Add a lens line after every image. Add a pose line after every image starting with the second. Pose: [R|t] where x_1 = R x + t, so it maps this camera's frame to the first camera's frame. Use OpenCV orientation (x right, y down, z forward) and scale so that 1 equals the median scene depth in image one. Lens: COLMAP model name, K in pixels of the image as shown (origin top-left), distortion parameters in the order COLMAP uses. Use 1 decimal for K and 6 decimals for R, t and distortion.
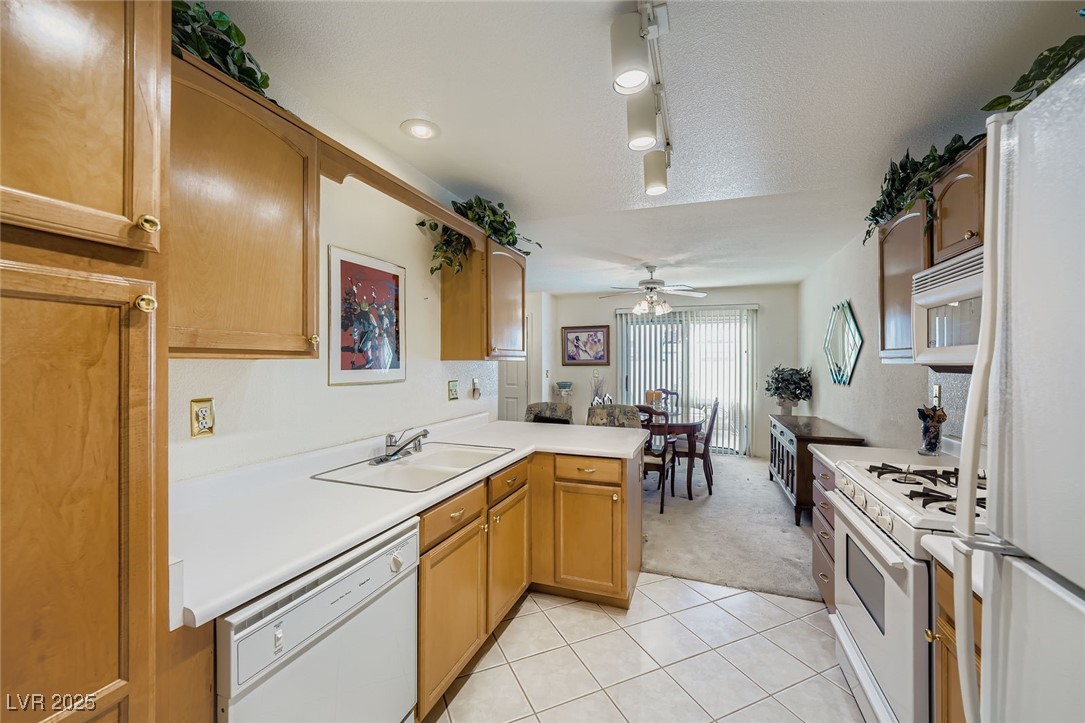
lens RADIAL K [[429.6, 0, 543.8], [0, 429.6, 360.8], [0, 0, 1]] dist [-0.013041, 0.001017]
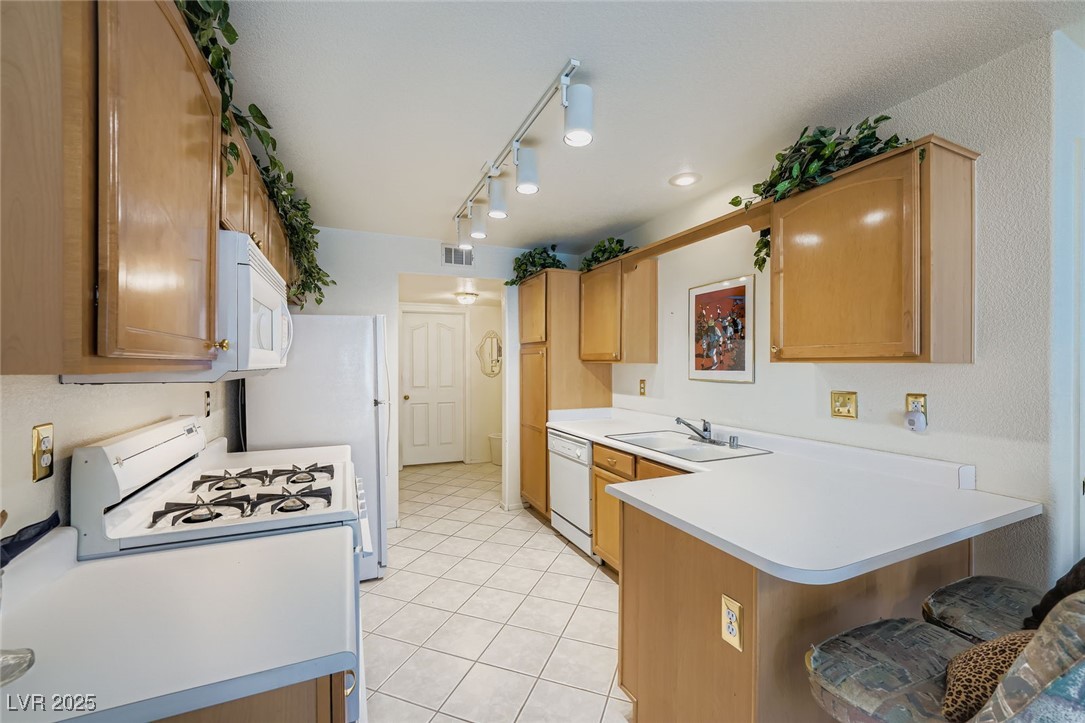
lens RADIAL K [[429.6, 0, 533.0], [0, 429.6, 363.4], [0, 0, 1]] dist [-0.013041, 0.001017]
pose [[-0.724022, -0.001079, -0.689777, 0.632070], [0.003359, 0.999981, -0.005090, 0.002681], [0.689769, -0.006002, -0.724004, 1.119244]]
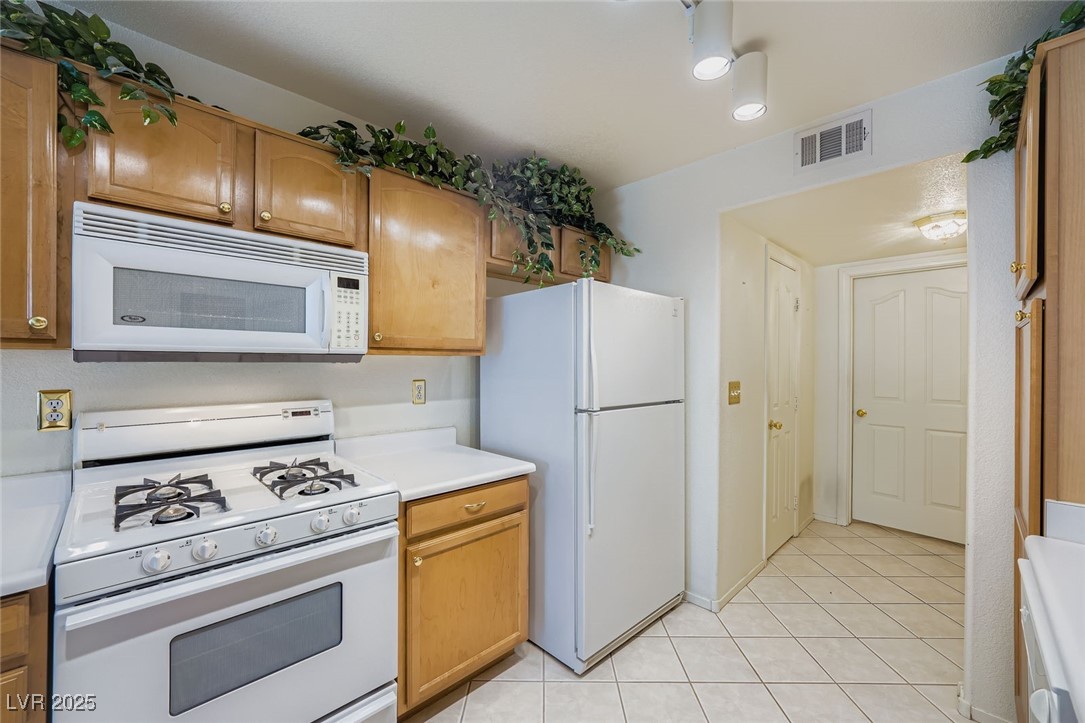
lens RADIAL K [[429.6, 0, 535.5], [0, 429.6, 361.6], [0, 0, 1]] dist [-0.013041, 0.001017]
pose [[-0.906826, -0.008459, 0.421420, 0.010114], [-0.010806, 0.999937, -0.003182, 0.013776], [-0.421366, -0.007439, -0.906860, 0.795575]]
